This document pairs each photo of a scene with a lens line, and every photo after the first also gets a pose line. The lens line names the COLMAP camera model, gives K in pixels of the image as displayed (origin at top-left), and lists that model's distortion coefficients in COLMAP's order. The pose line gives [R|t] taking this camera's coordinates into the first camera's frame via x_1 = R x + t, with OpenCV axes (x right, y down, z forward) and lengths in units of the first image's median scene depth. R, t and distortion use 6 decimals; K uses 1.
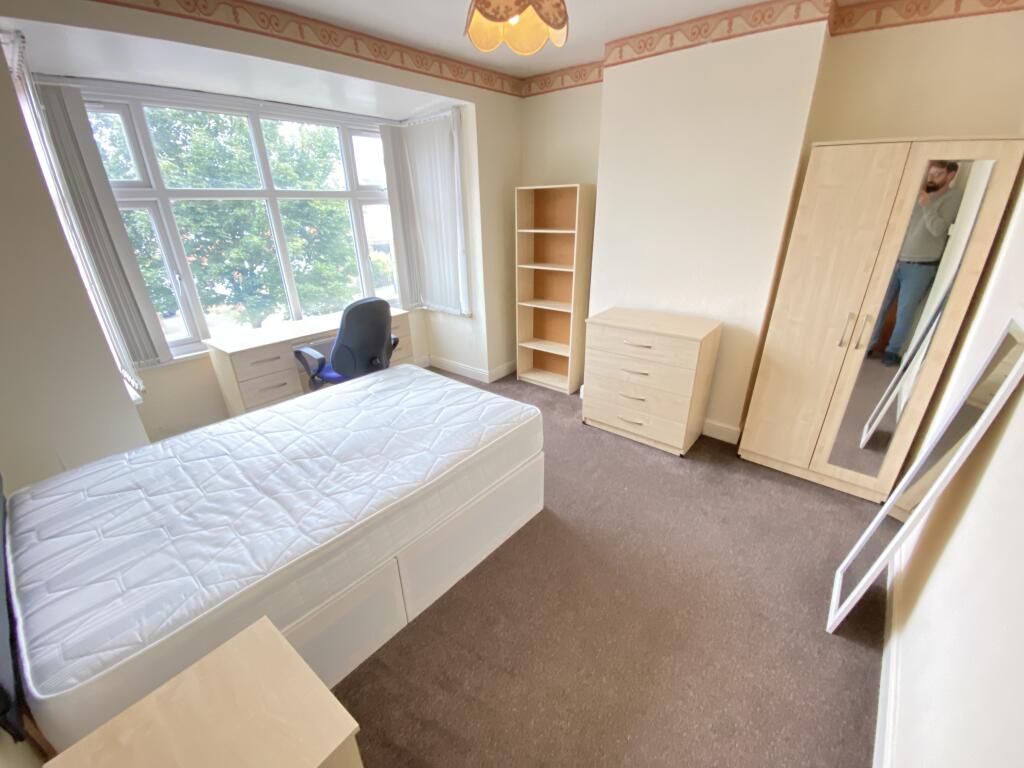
lens RADIAL K [[418.8, 0, 509.9], [0, 418.8, 381.9], [0, 0, 1]] dist [0.028939, -0.026142]
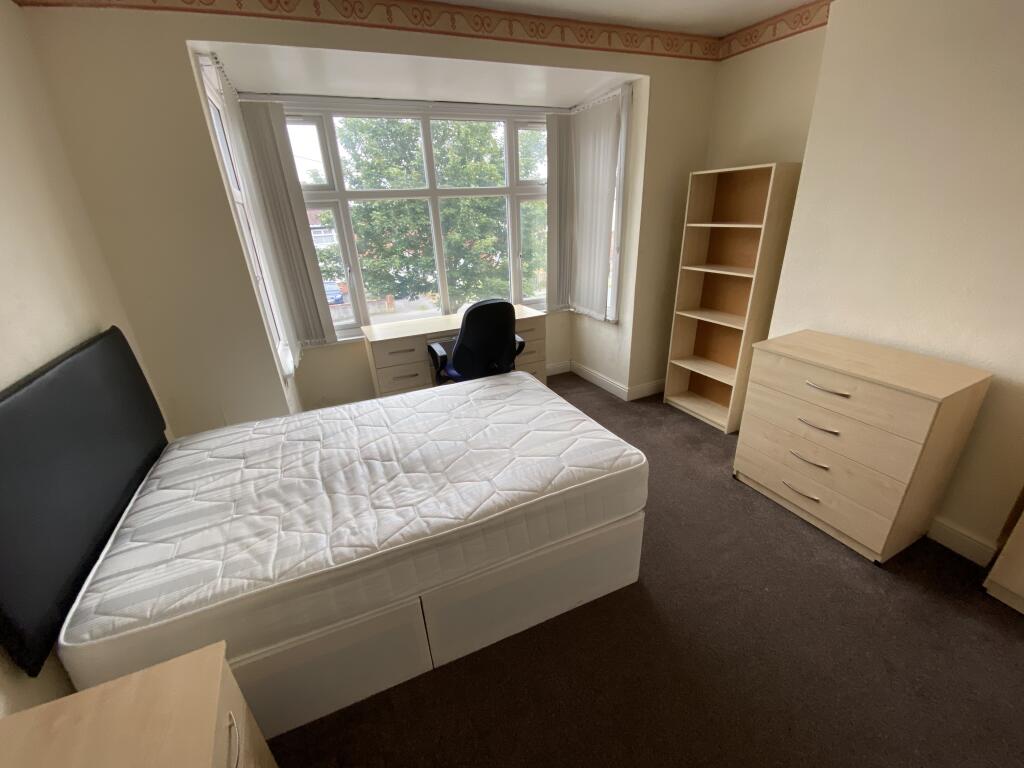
lens RADIAL K [[418.8, 0, 509.9], [0, 418.8, 381.9], [0, 0, 1]] dist [0.028939, -0.026142]
pose [[0.901363, 0.143926, -0.408449, 0.109214], [-0.139798, 0.989367, 0.040120, -0.053002], [0.409880, 0.020938, 0.911899, 0.142966]]
